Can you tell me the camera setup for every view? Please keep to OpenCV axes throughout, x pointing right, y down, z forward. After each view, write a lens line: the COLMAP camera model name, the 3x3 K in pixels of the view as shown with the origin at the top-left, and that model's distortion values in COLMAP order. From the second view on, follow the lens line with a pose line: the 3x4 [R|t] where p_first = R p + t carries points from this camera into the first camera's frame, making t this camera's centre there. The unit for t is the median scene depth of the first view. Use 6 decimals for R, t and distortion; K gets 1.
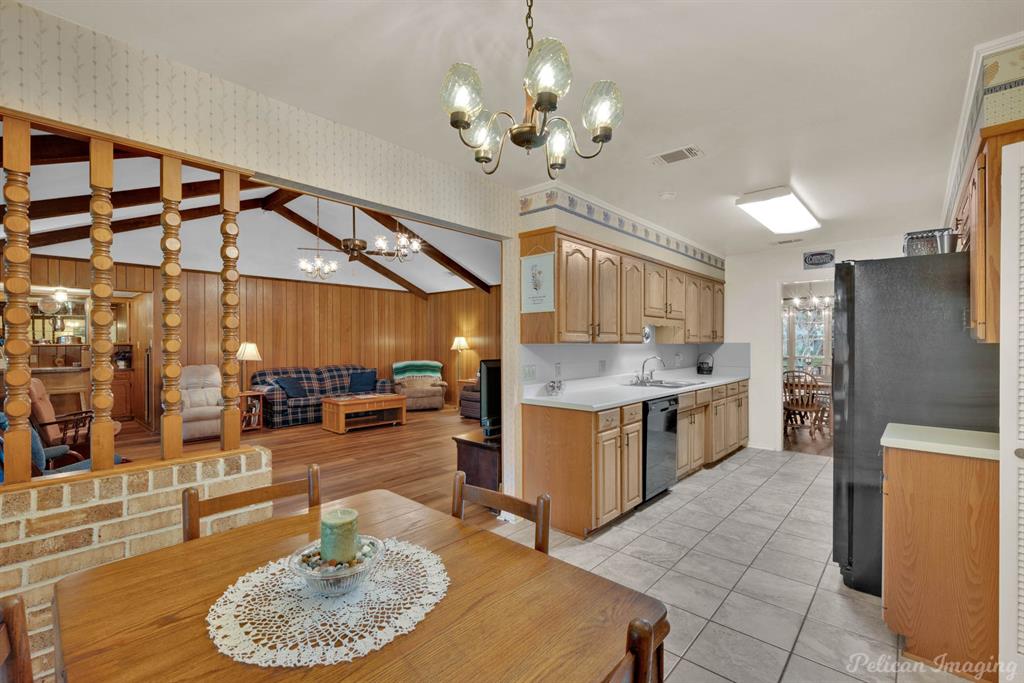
lens RADIAL K [[444.6, 0, 513.8], [0, 444.6, 344.0], [0, 0, 1]] dist [0.002205, 0.000085]
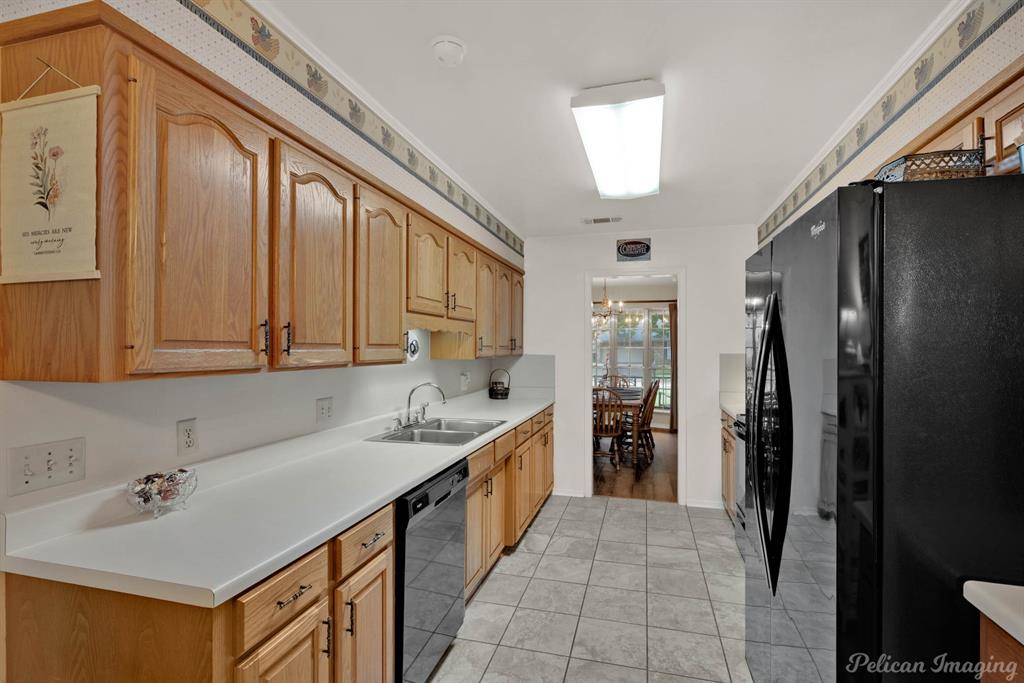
lens RADIAL K [[444.6, 0, 513.8], [0, 444.6, 344.0], [0, 0, 1]] dist [0.002205, 0.000085]
pose [[0.889262, 0.003159, 0.457386, 0.157828], [0.000545, 0.999968, -0.007965, -0.019161], [-0.457397, 0.007332, 0.889232, 0.452580]]
